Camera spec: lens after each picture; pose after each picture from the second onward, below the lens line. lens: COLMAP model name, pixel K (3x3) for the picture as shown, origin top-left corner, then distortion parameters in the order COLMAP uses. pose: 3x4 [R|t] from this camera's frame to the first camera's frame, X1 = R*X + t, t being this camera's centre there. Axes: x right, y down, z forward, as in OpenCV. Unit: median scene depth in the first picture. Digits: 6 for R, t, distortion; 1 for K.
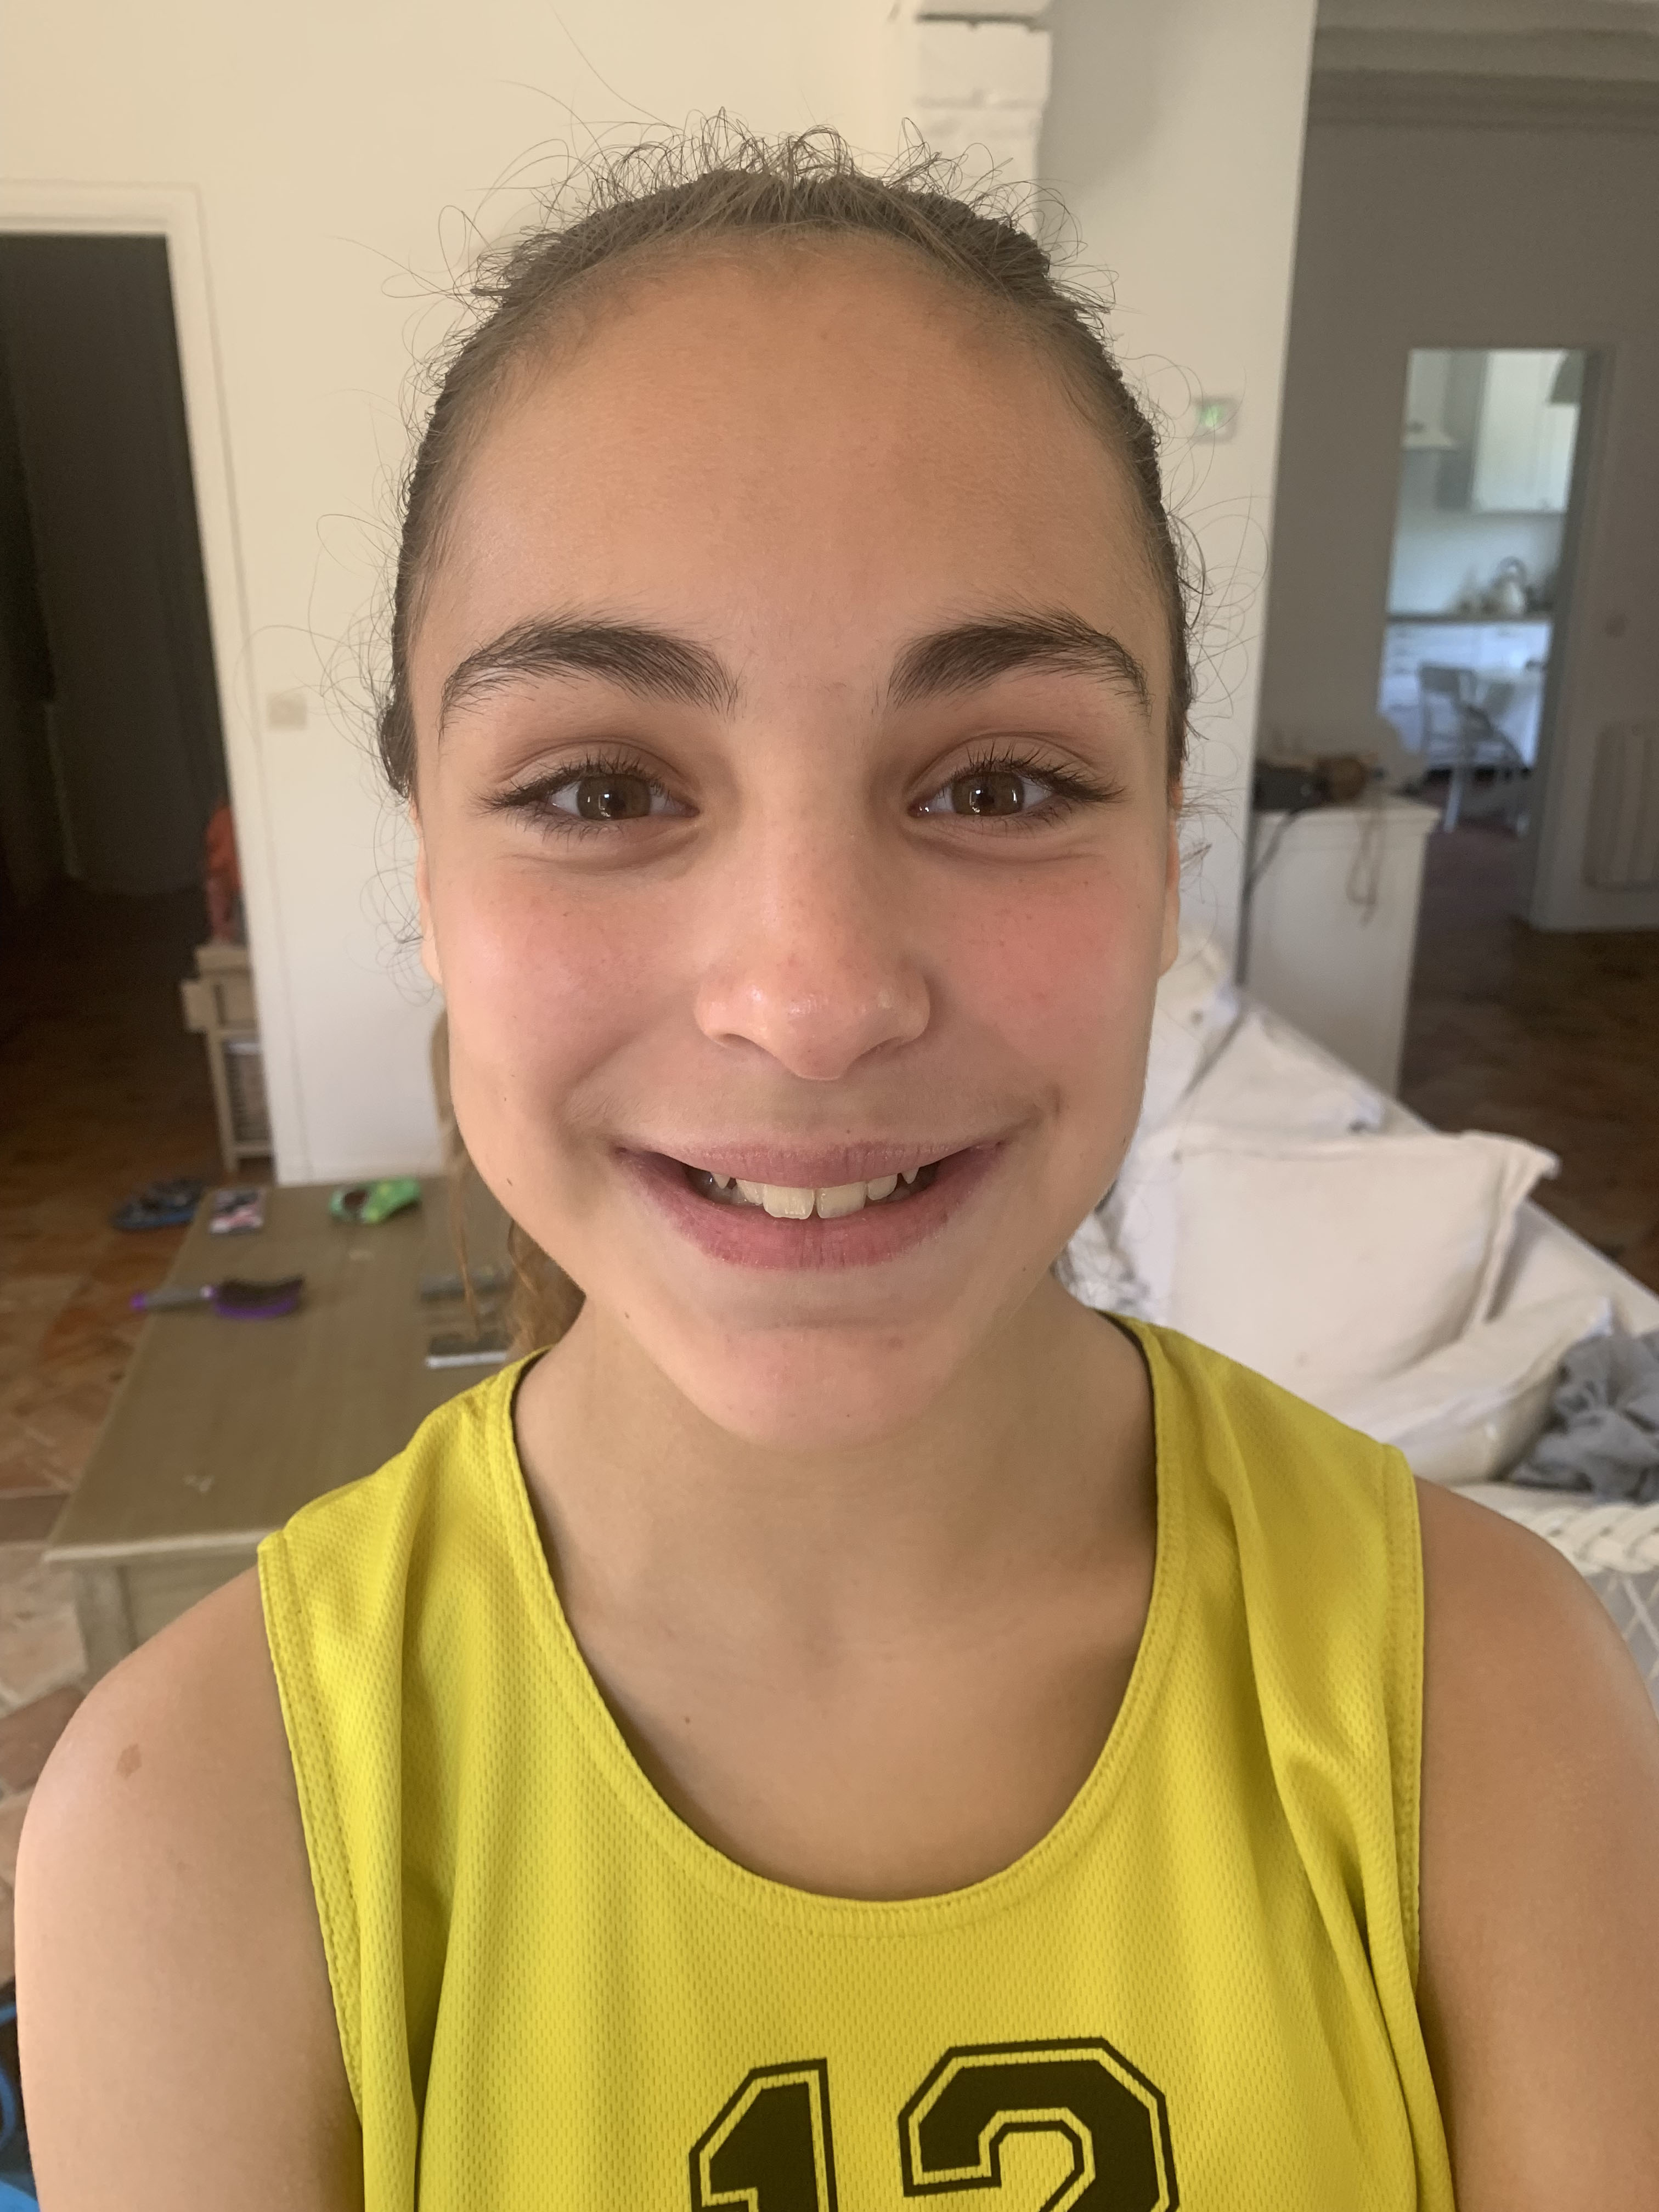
lens RADIAL K [[1743.0, 0, 830.0], [0, 1743.0, 1124.4], [0, 0, 1]] dist [-0.013710, -0.000890]
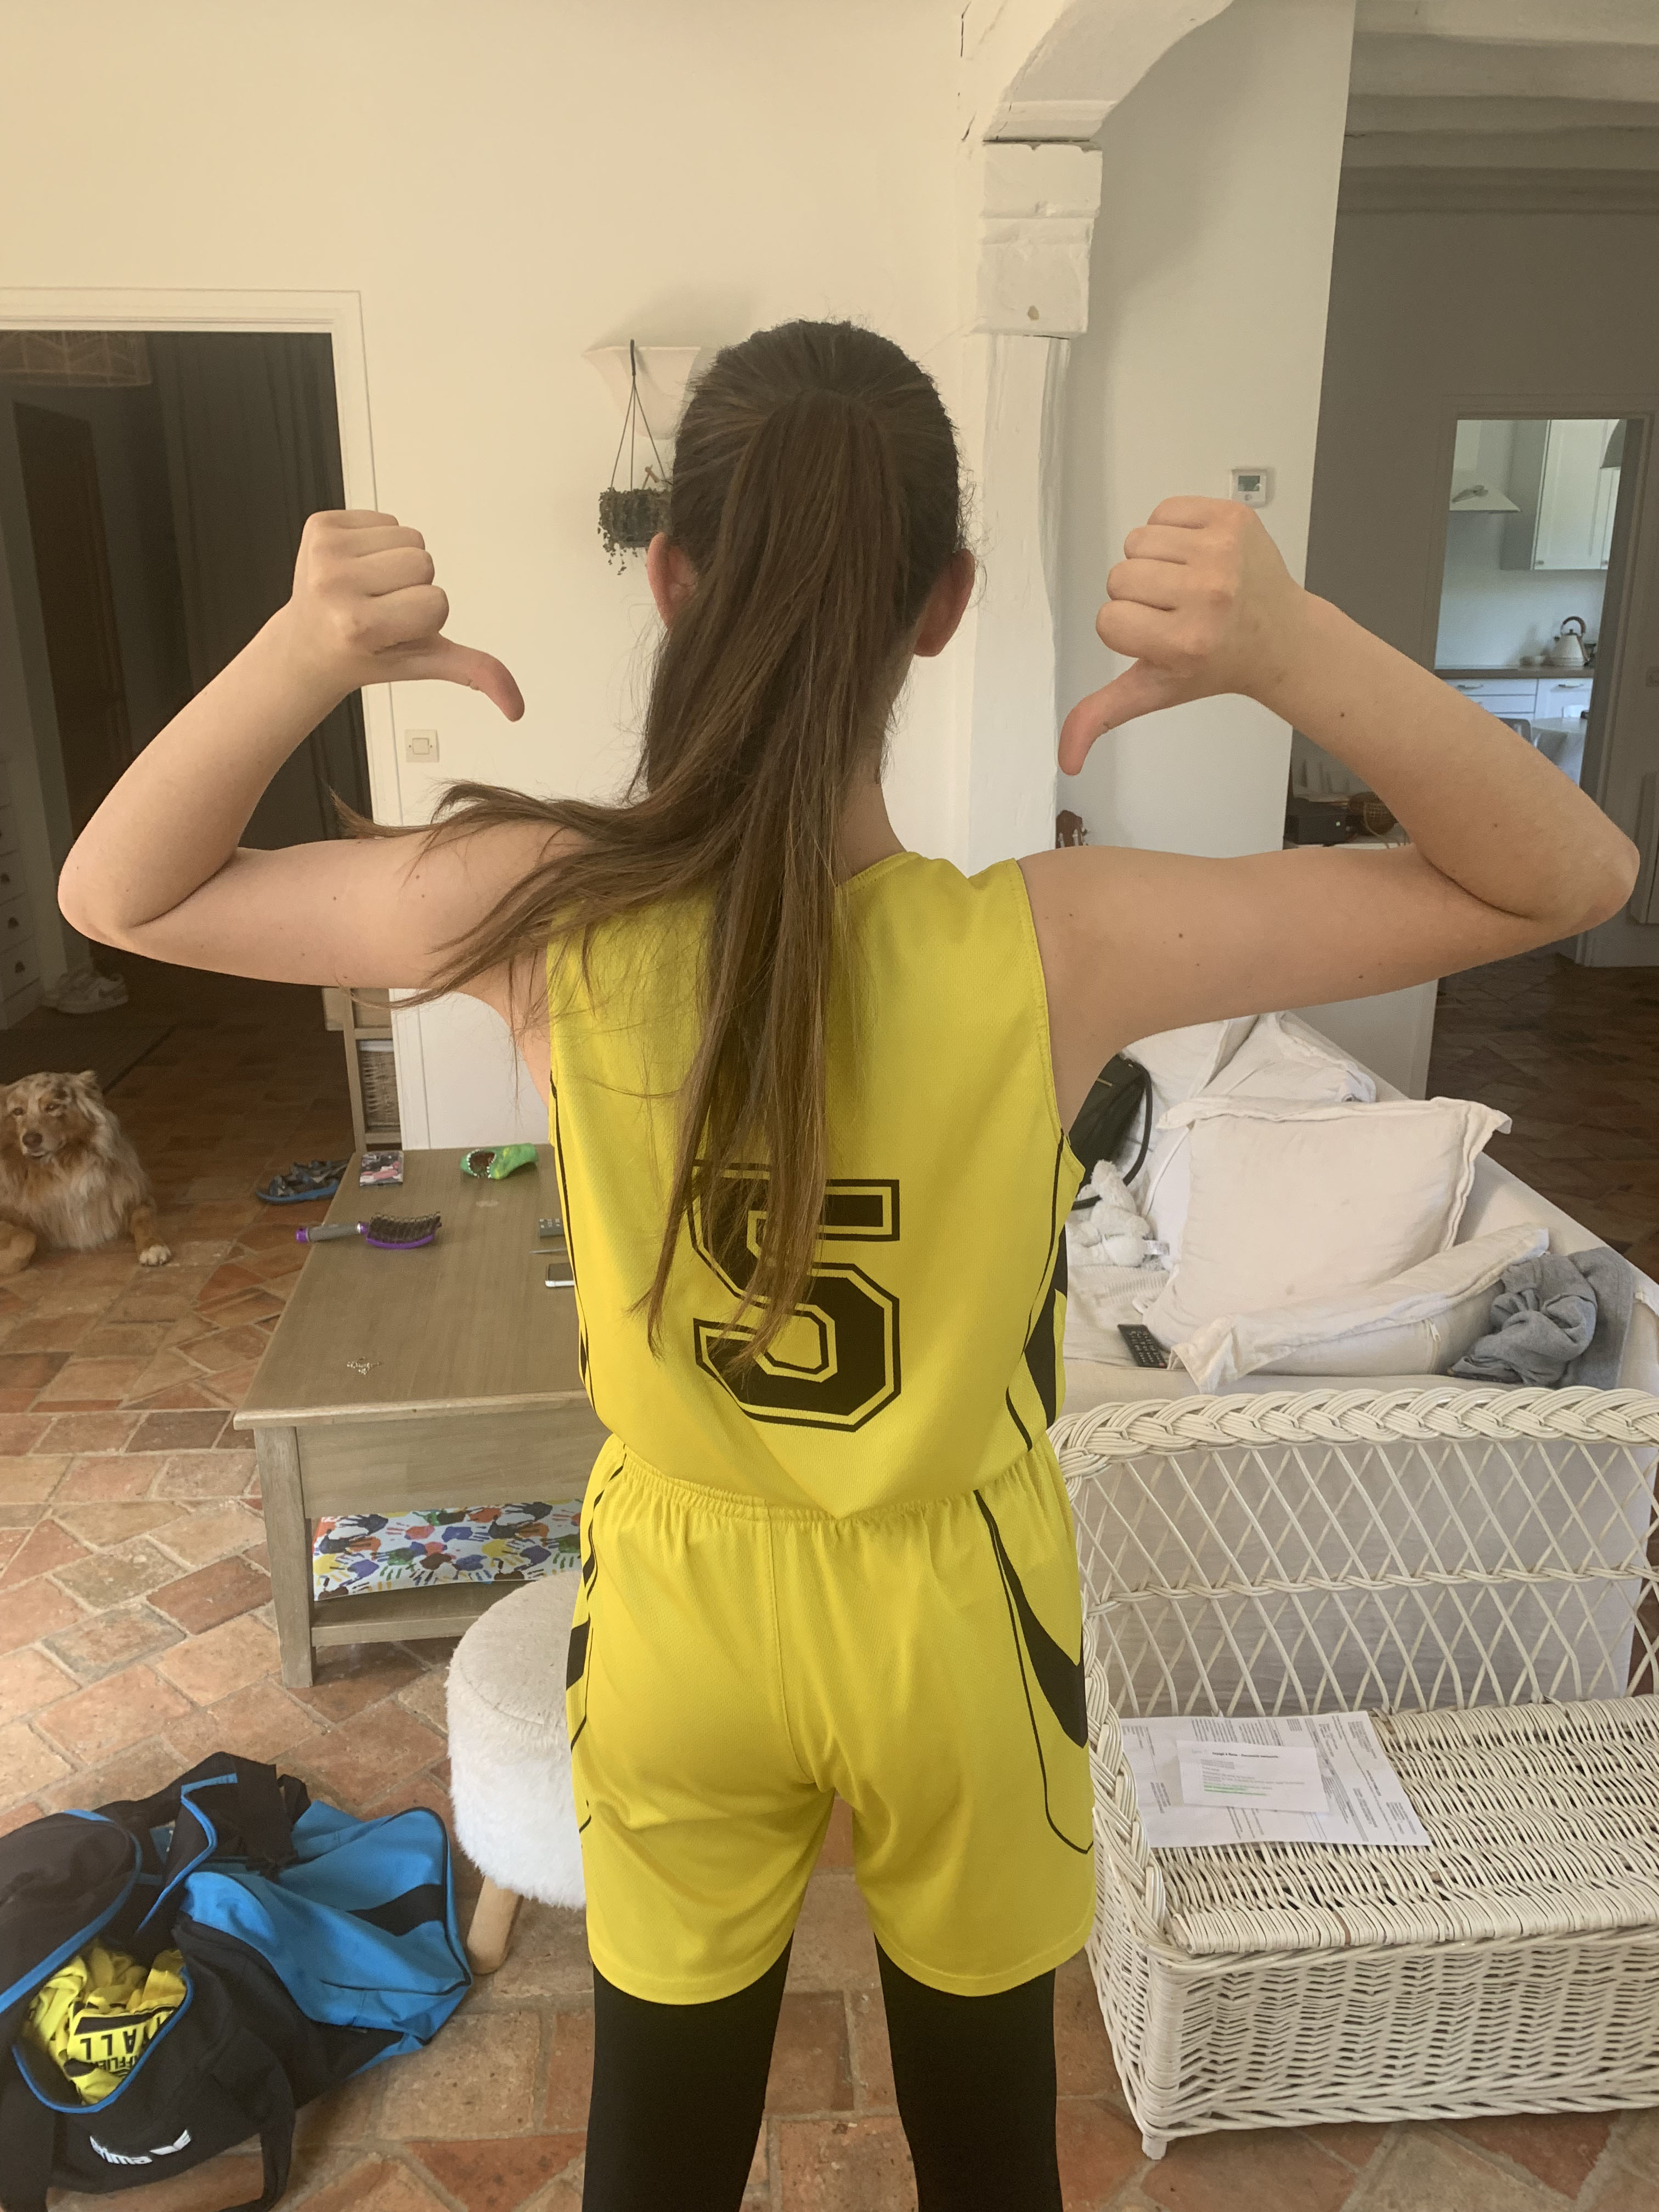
lens RADIAL K [[1711.0, 0, 817.1], [0, 1711.0, 1121.0], [0, 0, 1]] dist [0.003172, 0.001153]
pose [[0.998405, 0.015216, -0.054368, 0.010300], [-0.016841, 0.999421, -0.029571, 0.041287], [0.053887, 0.030440, 0.998083, -0.109768]]
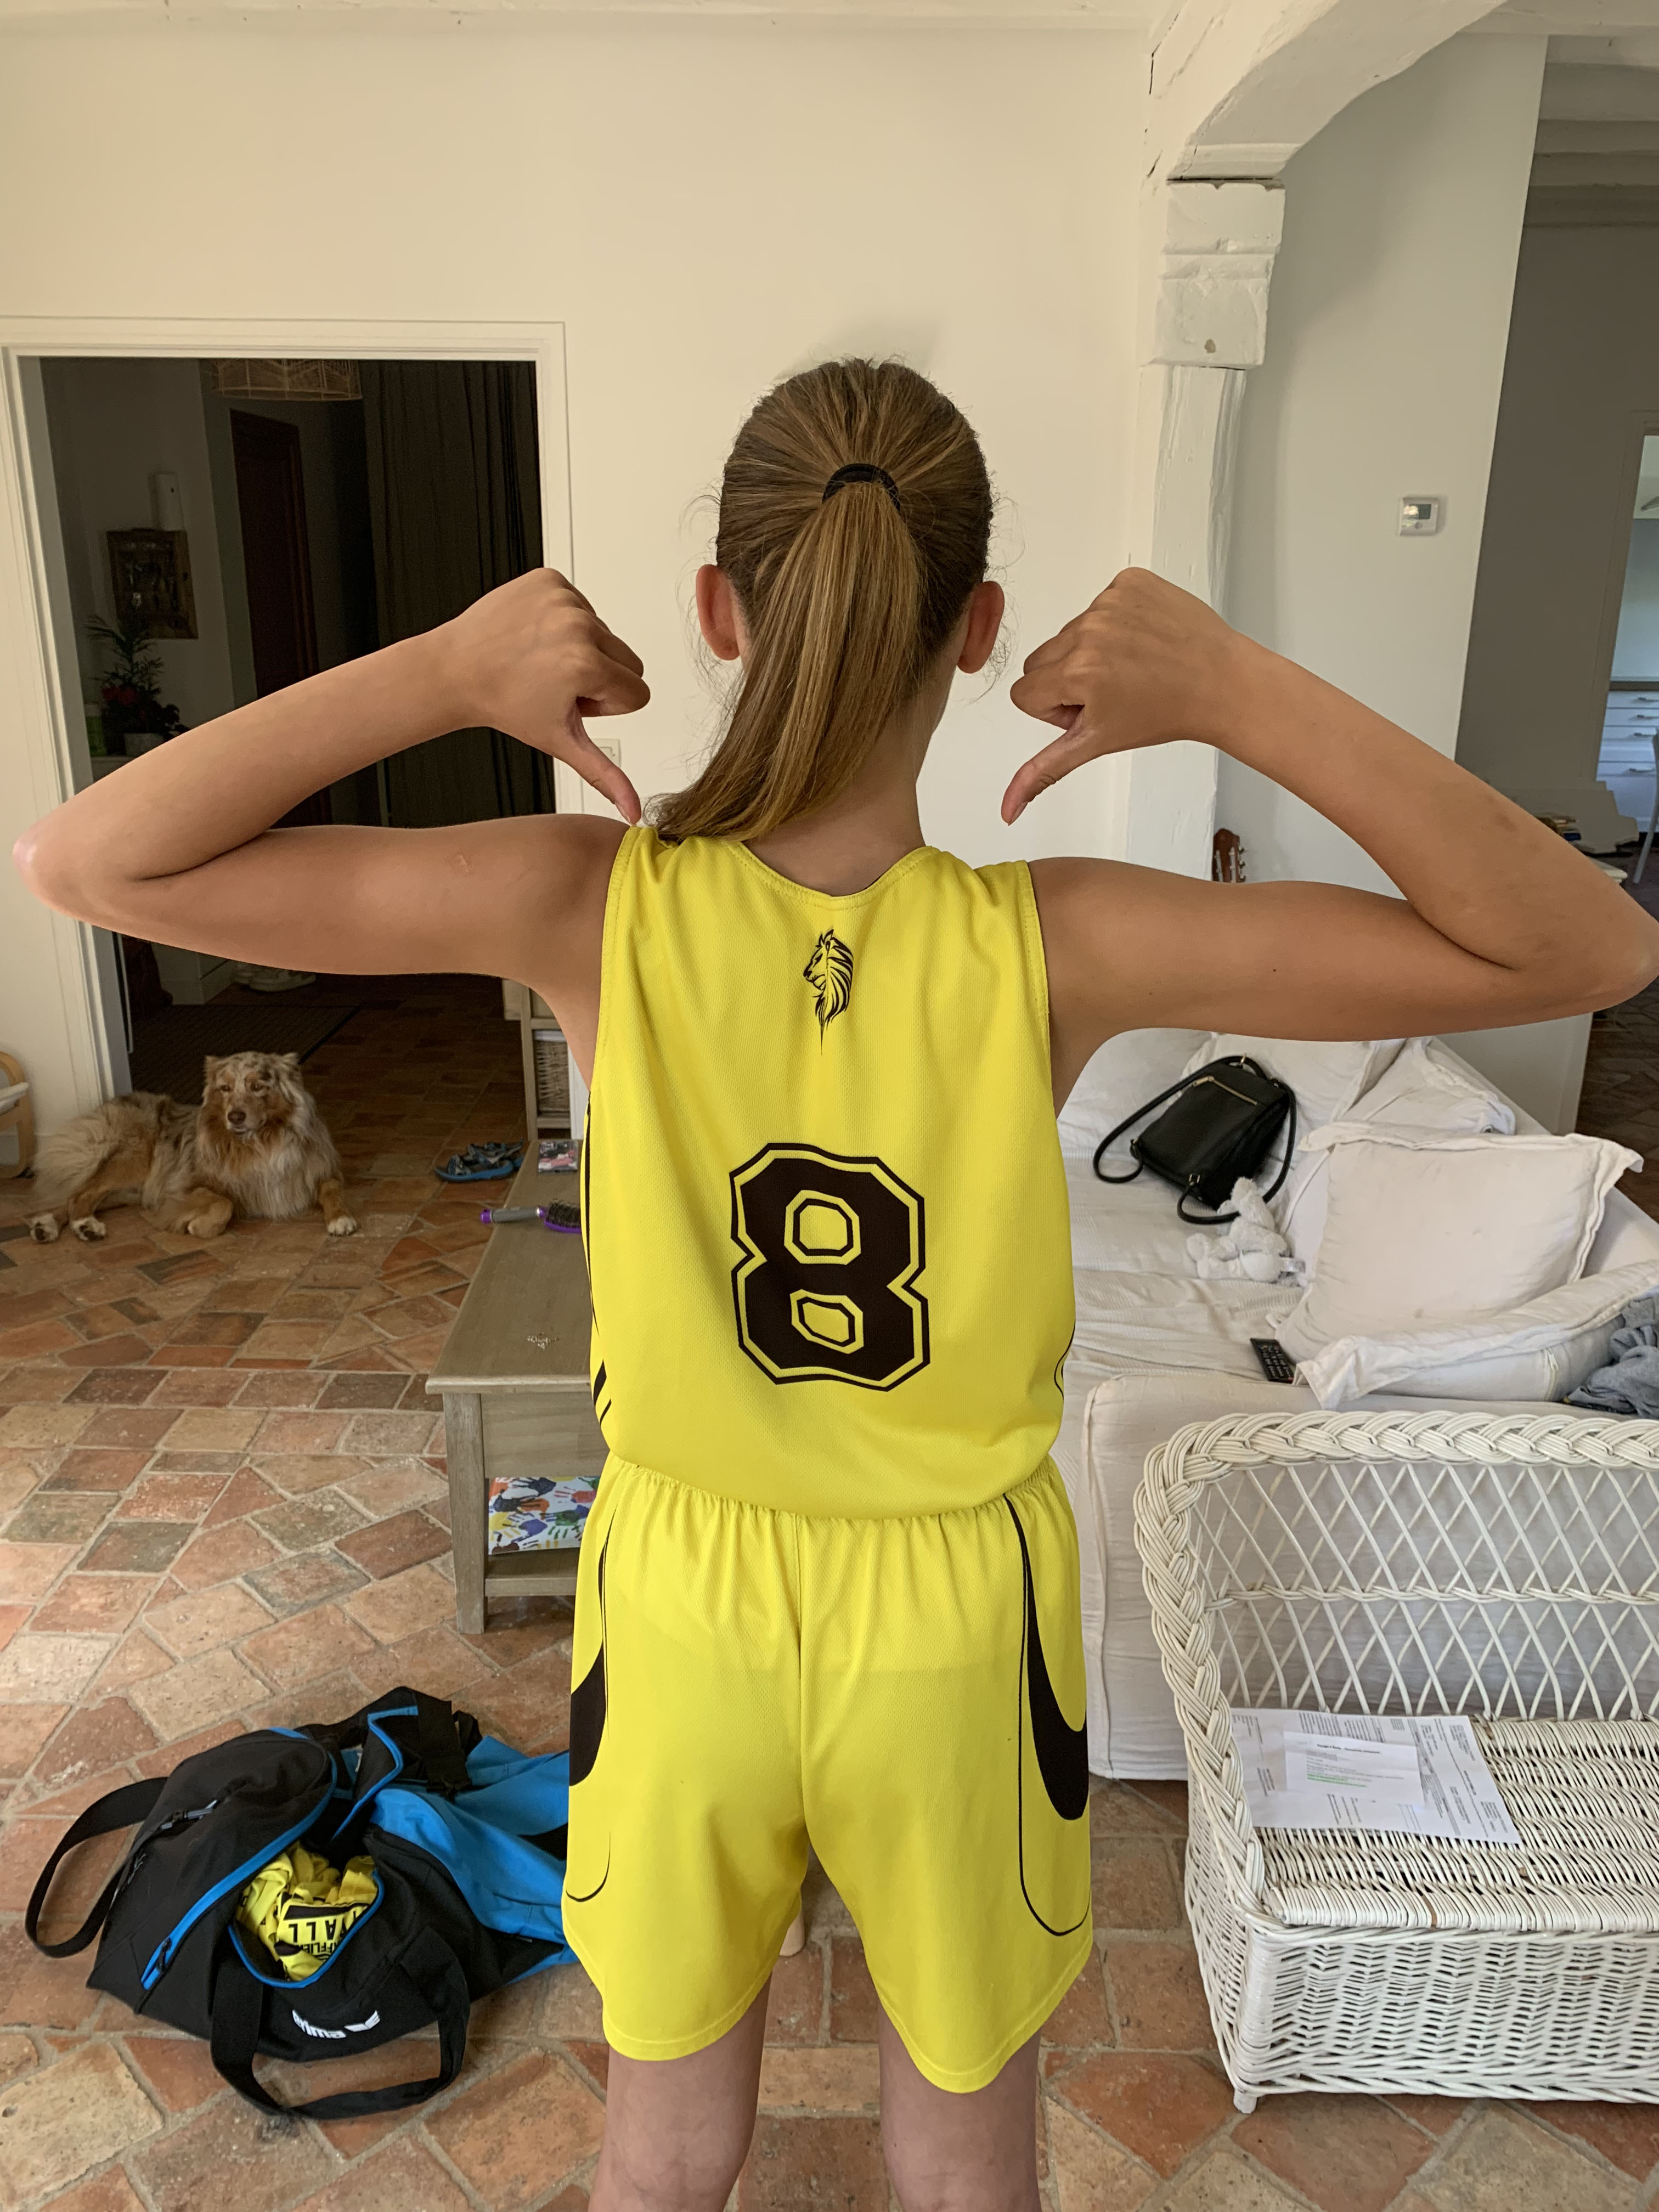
lens RADIAL K [[1710.6, 0, 827.0], [0, 1710.6, 1127.0], [0, 0, 1]] dist [0.003791, -0.002492]
pose [[0.989499, 0.055224, -0.133575, 0.010578], [-0.057841, 0.998201, -0.015785, 0.032453], [0.132463, 0.023346, 0.990913, -0.160068]]
